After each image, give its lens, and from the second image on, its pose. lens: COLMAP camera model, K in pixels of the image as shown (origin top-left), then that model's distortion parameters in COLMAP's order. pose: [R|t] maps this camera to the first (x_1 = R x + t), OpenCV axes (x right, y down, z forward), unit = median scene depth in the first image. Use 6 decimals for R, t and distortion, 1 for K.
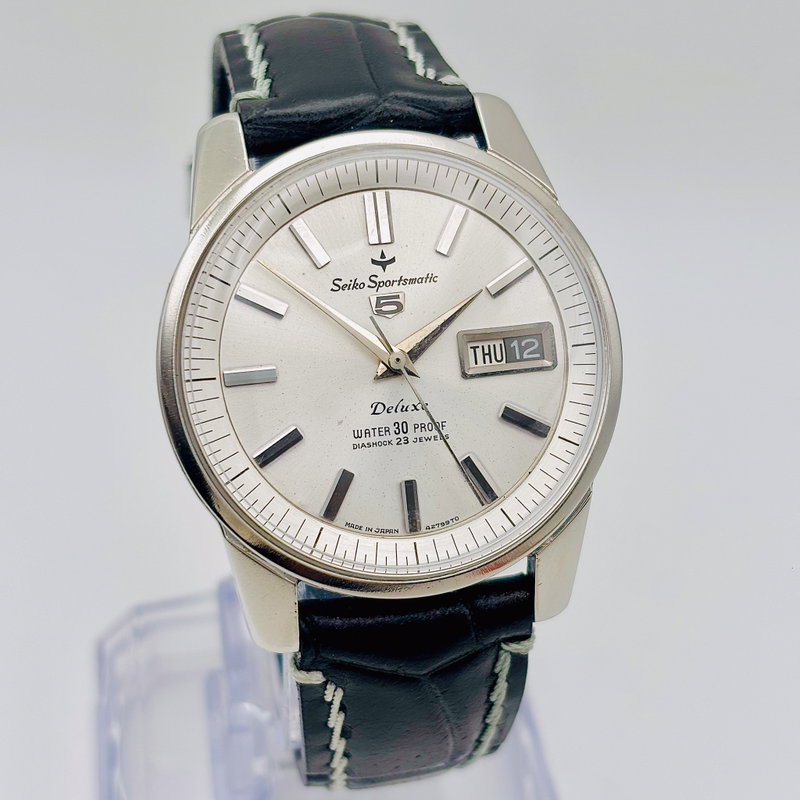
lens RADIAL K [[1646.1, 0, 372.3], [0, 1646.1, 377.7], [0, 0, 1]] dist [0.381951, -0.136904]
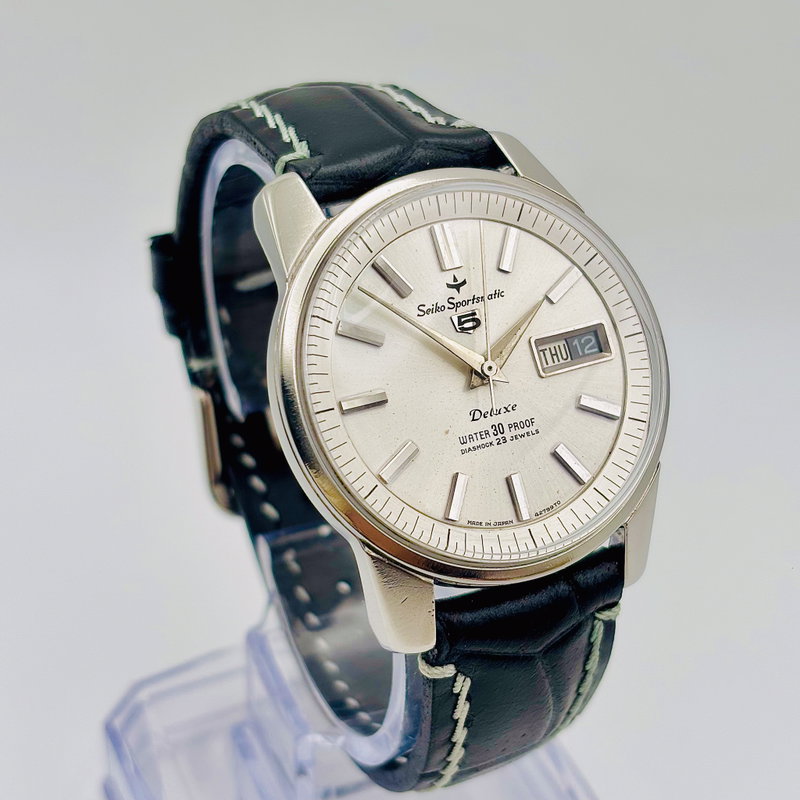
lens RADIAL K [[1646.1, 0, 372.3], [0, 1646.1, 377.7], [0, 0, 1]] dist [0.381951, -0.136904]
pose [[0.963303, -0.141163, 0.228300, -0.308103], [0.154990, 0.986948, -0.043723, 0.031129], [-0.219148, 0.077503, 0.972609, -0.063883]]
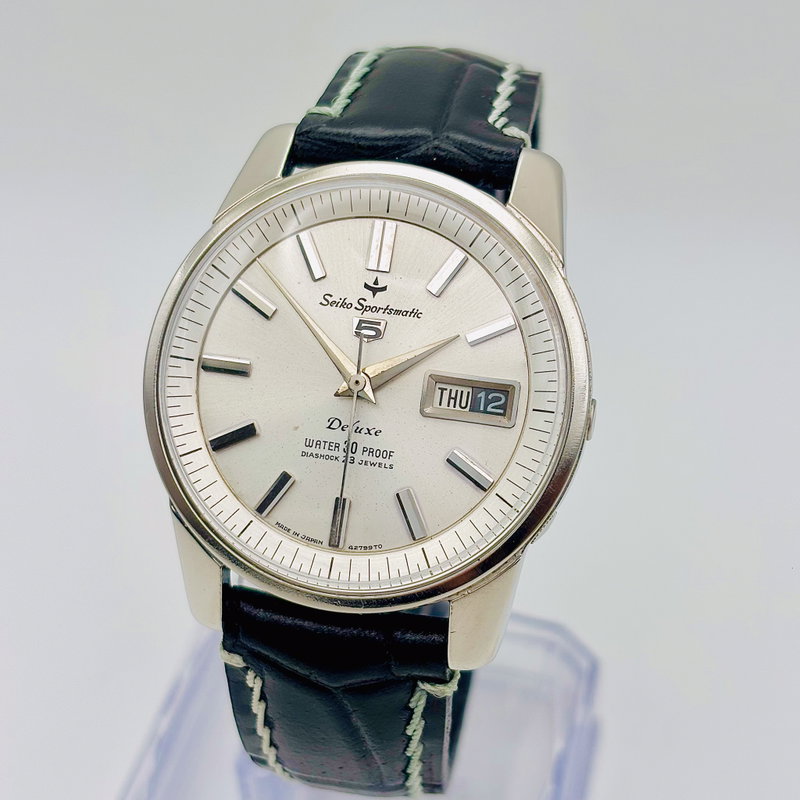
lens RADIAL K [[1646.1, 0, 372.3], [0, 1646.1, 377.7], [0, 0, 1]] dist [0.381951, -0.136904]
pose [[0.924097, 0.227998, -0.306696, 0.332821], [-0.231128, 0.972560, 0.026596, -0.042214], [0.304344, 0.046309, 0.951436, 0.015658]]
